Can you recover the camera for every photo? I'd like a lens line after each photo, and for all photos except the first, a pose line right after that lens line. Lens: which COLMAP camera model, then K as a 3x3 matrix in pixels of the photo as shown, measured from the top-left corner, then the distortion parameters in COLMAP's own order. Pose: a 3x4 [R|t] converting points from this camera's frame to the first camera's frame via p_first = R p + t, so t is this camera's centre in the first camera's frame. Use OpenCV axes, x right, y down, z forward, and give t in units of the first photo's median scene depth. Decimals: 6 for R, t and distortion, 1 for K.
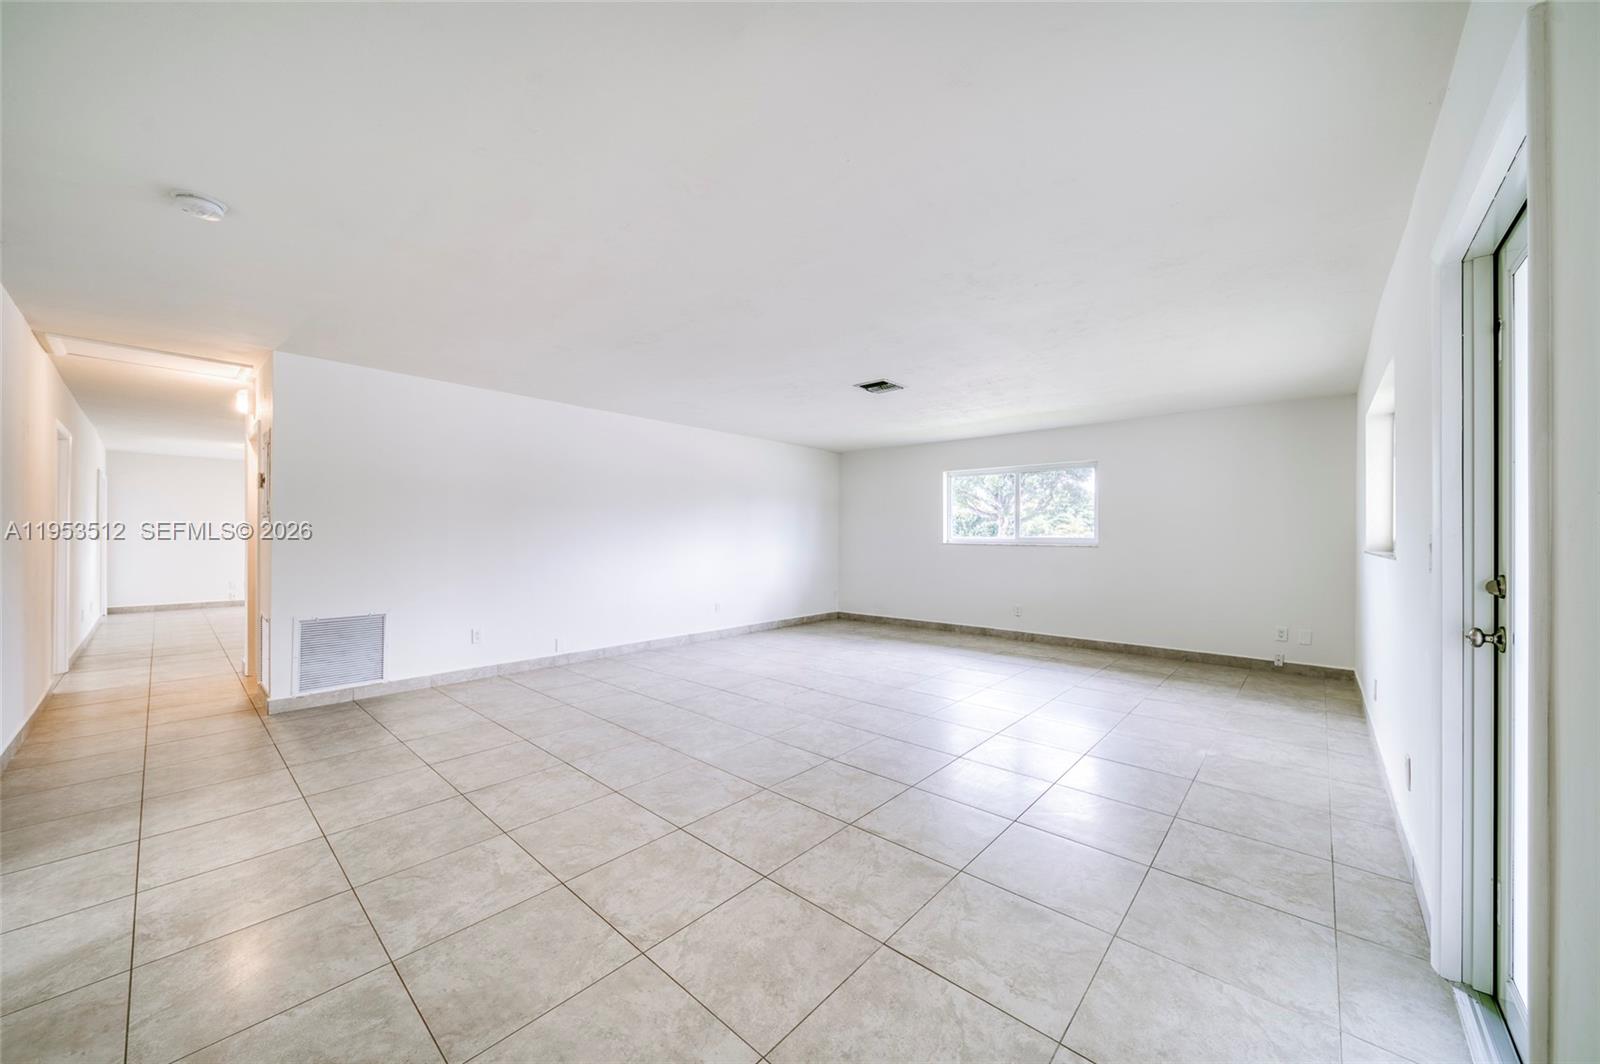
lens RADIAL K [[575.8, 0, 801.2], [0, 575.8, 541.5], [0, 0, 1]] dist [-0.001929, -0.000178]
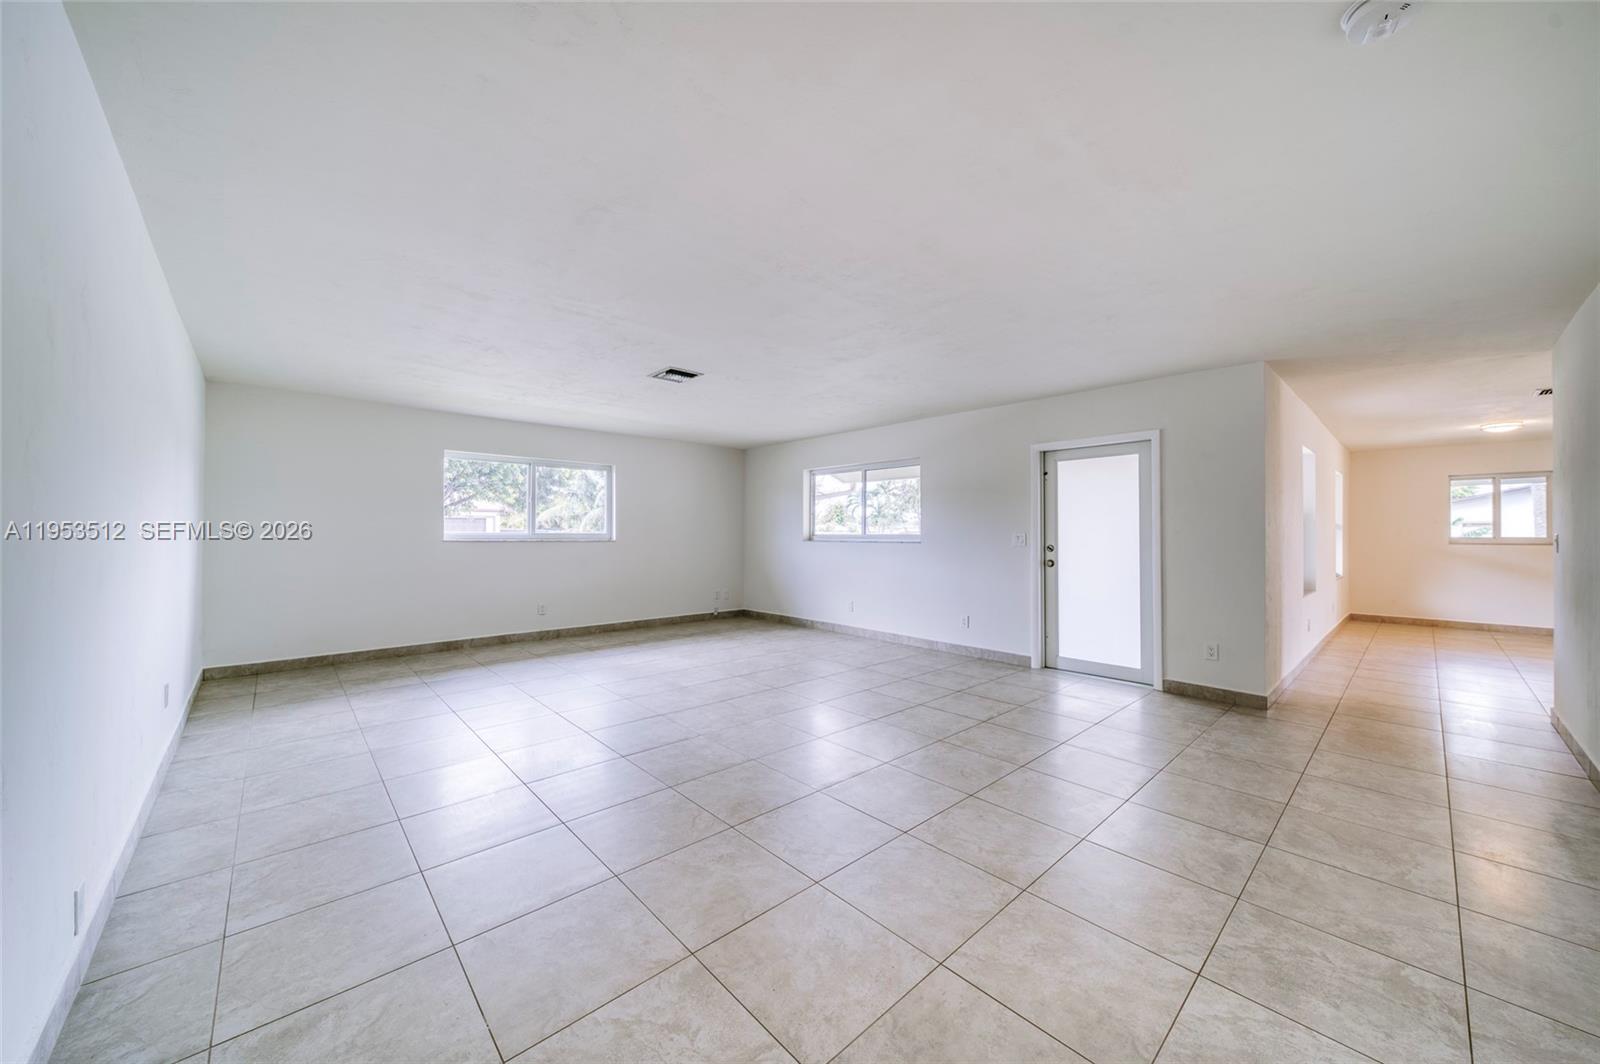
lens RADIAL K [[573.5, 0, 801.3], [0, 573.5, 527.4], [0, 0, 1]] dist [-0.001980, -0.000253]
pose [[0.098624, 0.004904, 0.995113, -0.931131], [0.007966, 0.999952, -0.005717, -0.012123], [-0.995093, 0.008491, 0.098580, 0.836616]]
